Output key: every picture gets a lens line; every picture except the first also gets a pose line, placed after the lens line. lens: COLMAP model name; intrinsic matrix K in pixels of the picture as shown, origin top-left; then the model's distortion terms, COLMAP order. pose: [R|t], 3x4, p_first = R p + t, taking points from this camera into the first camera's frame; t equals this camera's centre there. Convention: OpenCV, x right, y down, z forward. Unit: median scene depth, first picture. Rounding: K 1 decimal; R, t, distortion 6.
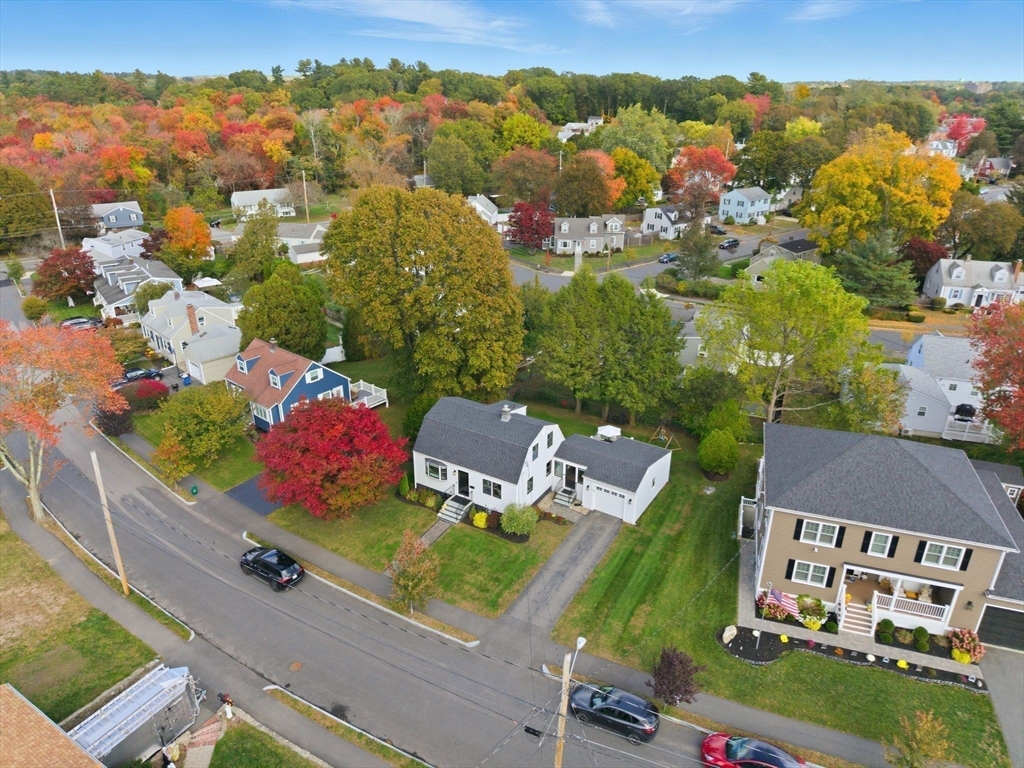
lens RADIAL K [[714.7, 0, 512.0], [0, 714.7, 384.0], [0, 0, 1]] dist [0.080155, -0.163851]
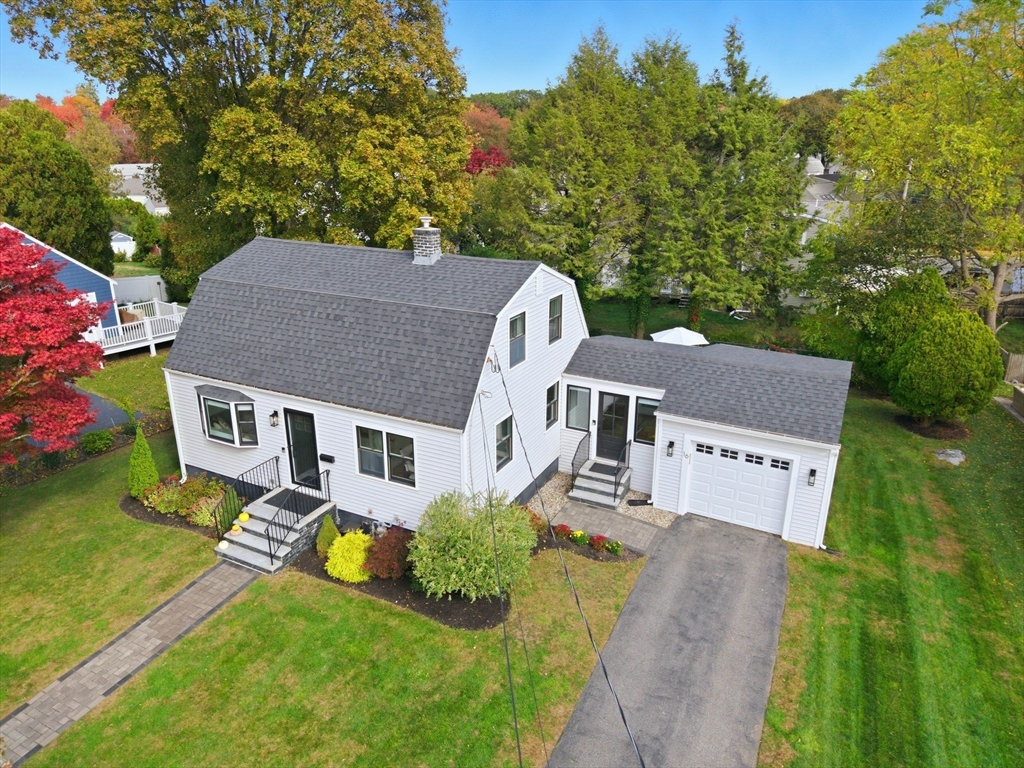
lens RADIAL K [[714.7, 0, 512.0], [0, 714.7, 384.0], [0, 0, 1]] dist [0.080155, -0.163851]
pose [[0.997310, -0.030617, 0.066595, 0.007749], [0.035325, 0.996871, -0.070715, 0.136779], [-0.064222, 0.072877, 0.995271, 0.665049]]
